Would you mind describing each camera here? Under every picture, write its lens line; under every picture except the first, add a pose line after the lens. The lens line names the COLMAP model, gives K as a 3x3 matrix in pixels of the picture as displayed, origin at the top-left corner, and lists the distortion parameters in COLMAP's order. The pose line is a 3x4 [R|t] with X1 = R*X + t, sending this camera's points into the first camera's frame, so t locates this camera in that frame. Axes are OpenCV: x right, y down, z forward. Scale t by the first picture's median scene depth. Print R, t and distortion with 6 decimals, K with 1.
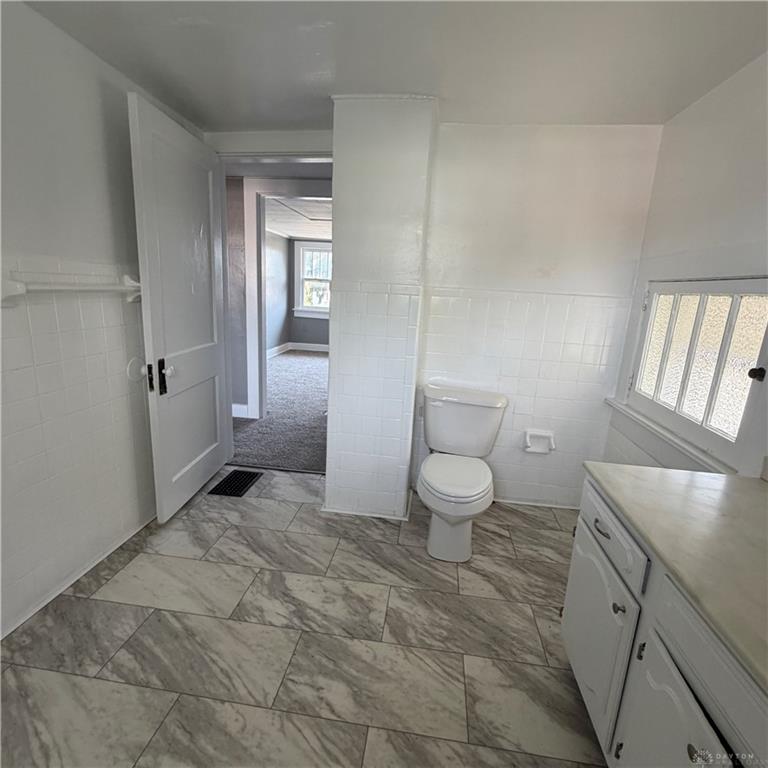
lens RADIAL K [[410.0, 0, 386.4], [0, 410.0, 383.9], [0, 0, 1]] dist [0.001956, 0.000603]
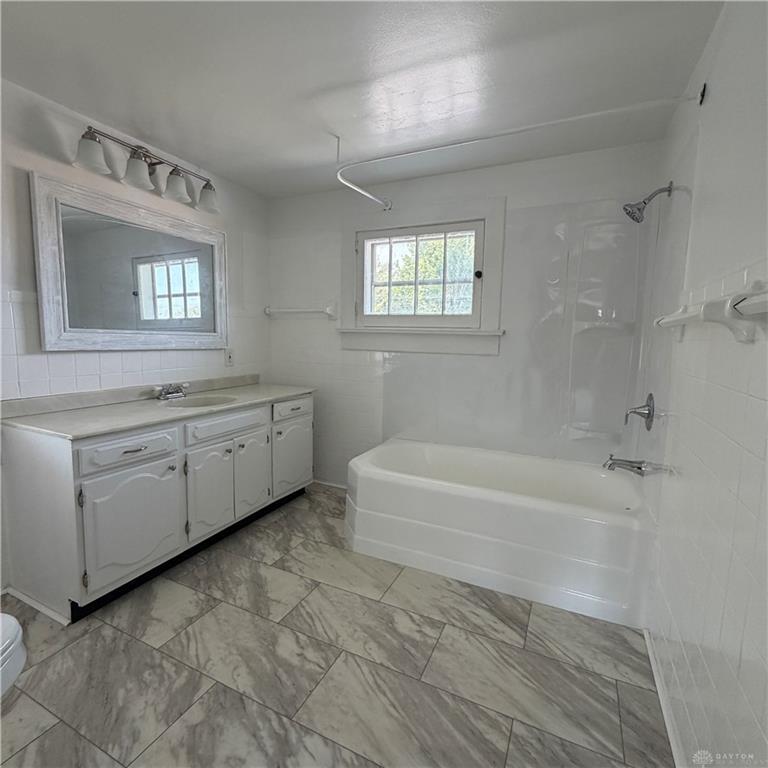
lens RADIAL K [[410.0, 0, 384.7], [0, 410.0, 383.9], [0, 0, 1]] dist [0.001956, 0.000603]
pose [[-0.948206, -0.109783, 0.298081, -0.583353], [-0.000788, 0.939190, 0.343397, -0.299033], [-0.317654, 0.325376, -0.890632, 1.553558]]
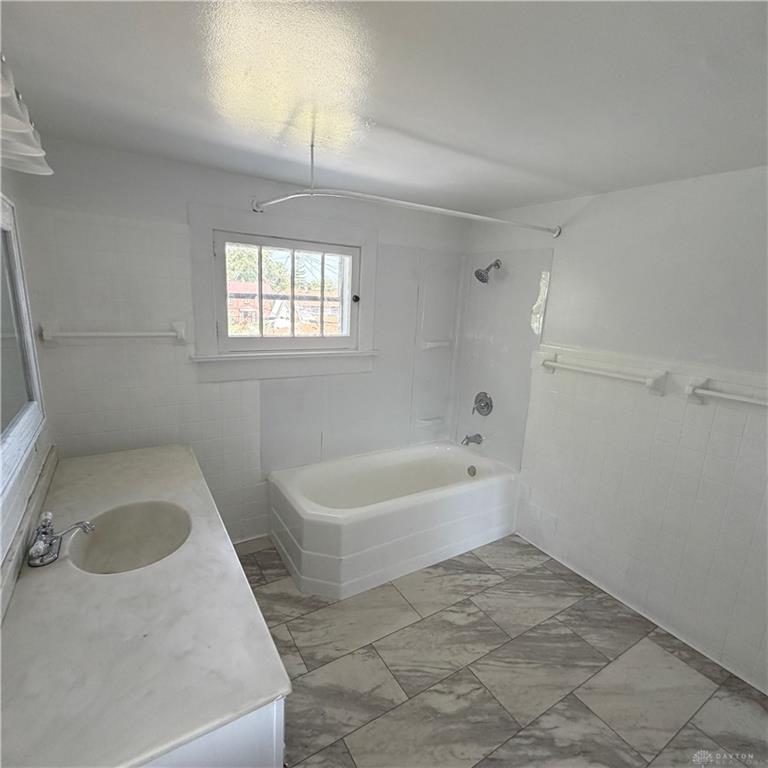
lens RADIAL K [[410.0, 0, 384.5], [0, 410.0, 384.7], [0, 0, 1]] dist [0.001956, 0.000603]
pose [[-0.768771, 0.043658, -0.638032, 0.699399], [-0.232768, 0.910136, 0.342741, -0.448118], [0.595659, 0.412003, -0.689524, 1.235177]]
